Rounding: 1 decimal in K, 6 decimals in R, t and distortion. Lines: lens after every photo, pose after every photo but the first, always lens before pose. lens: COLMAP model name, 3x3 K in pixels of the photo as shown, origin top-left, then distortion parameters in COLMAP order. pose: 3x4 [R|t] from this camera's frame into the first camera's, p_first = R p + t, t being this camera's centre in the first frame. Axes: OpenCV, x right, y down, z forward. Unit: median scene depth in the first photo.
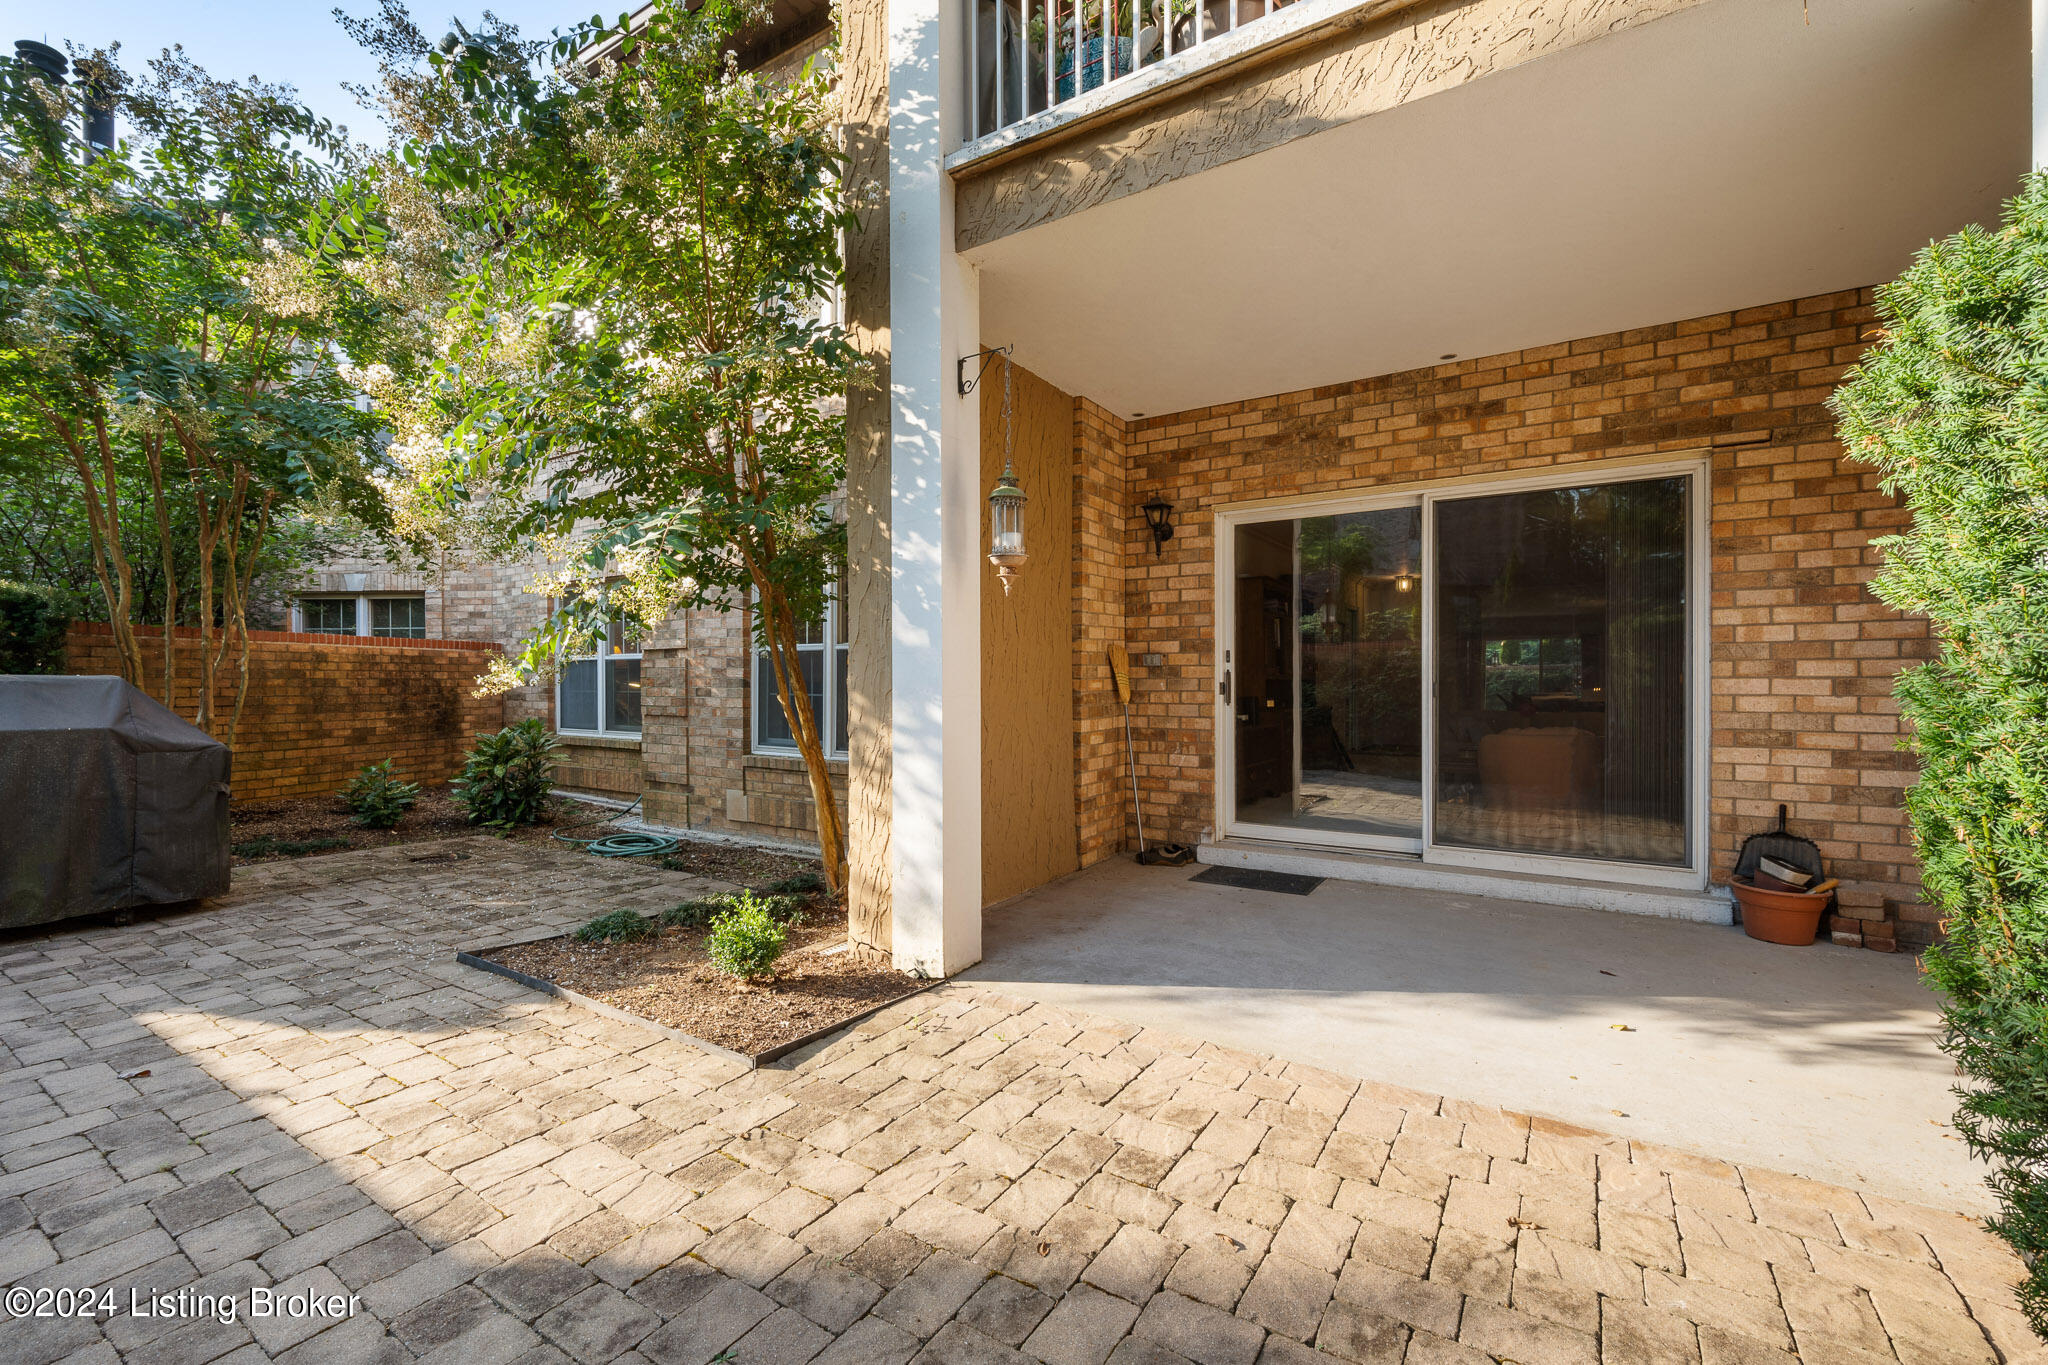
lens RADIAL K [[868.9, 0, 1024.0], [0, 868.9, 682.5], [0, 0, 1]] dist [-0.000220, -0.000070]
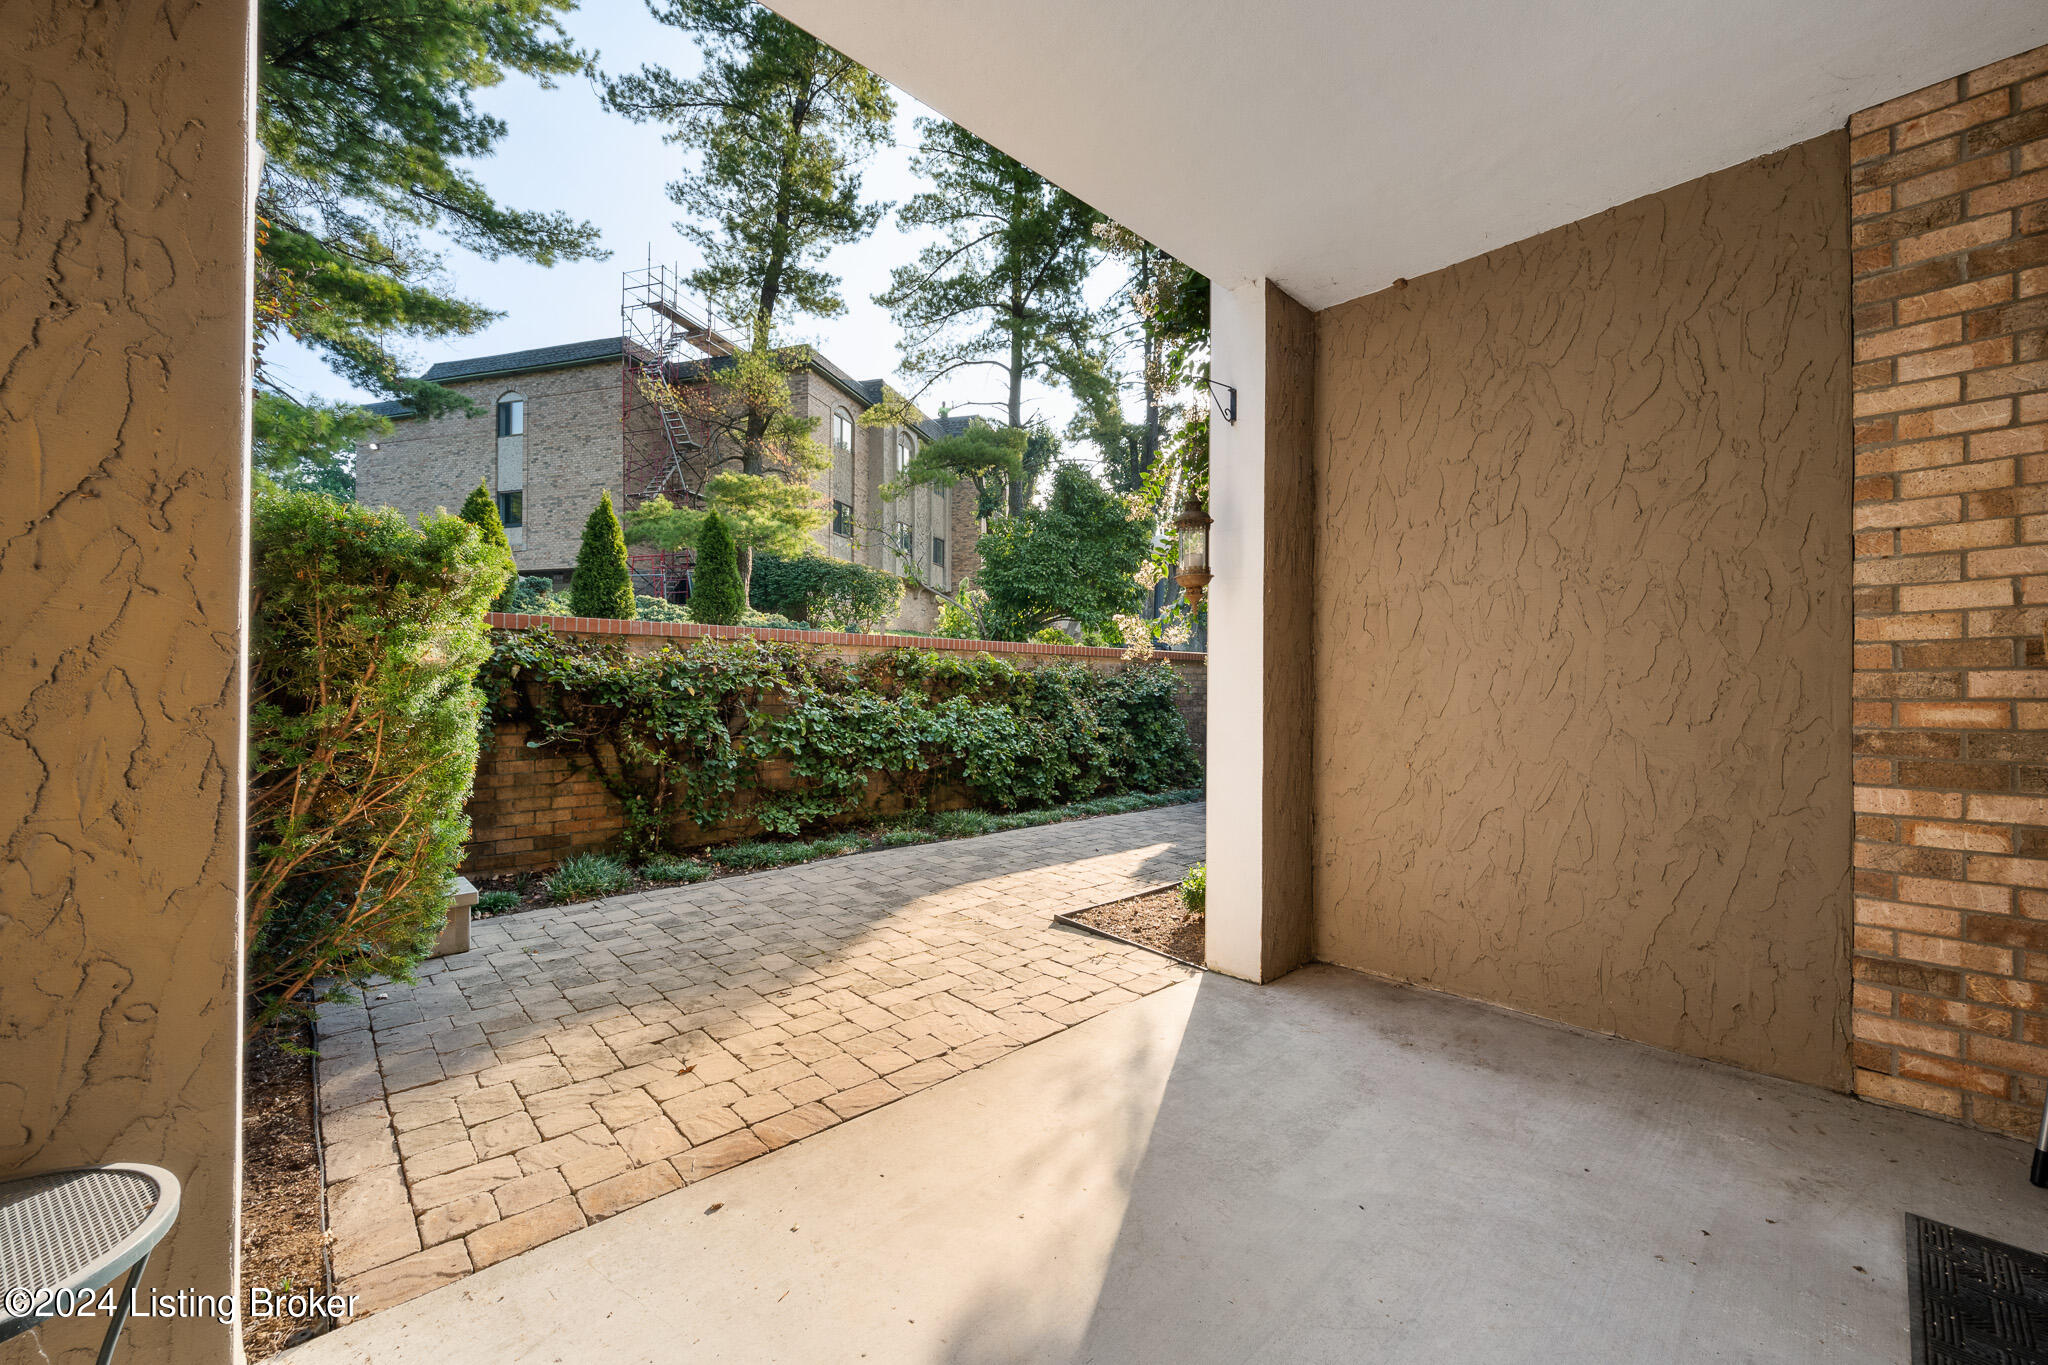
lens RADIAL K [[796.2, 0, 1024.0], [0, 796.2, 682.5], [0, 0, 1]] dist [0.000431, 0.000010]
pose [[-0.256742, -0.006036, -0.966461, 1.130437], [-0.004635, 0.999977, -0.005014, -0.018291], [0.966469, 0.003192, -0.256764, 1.233386]]
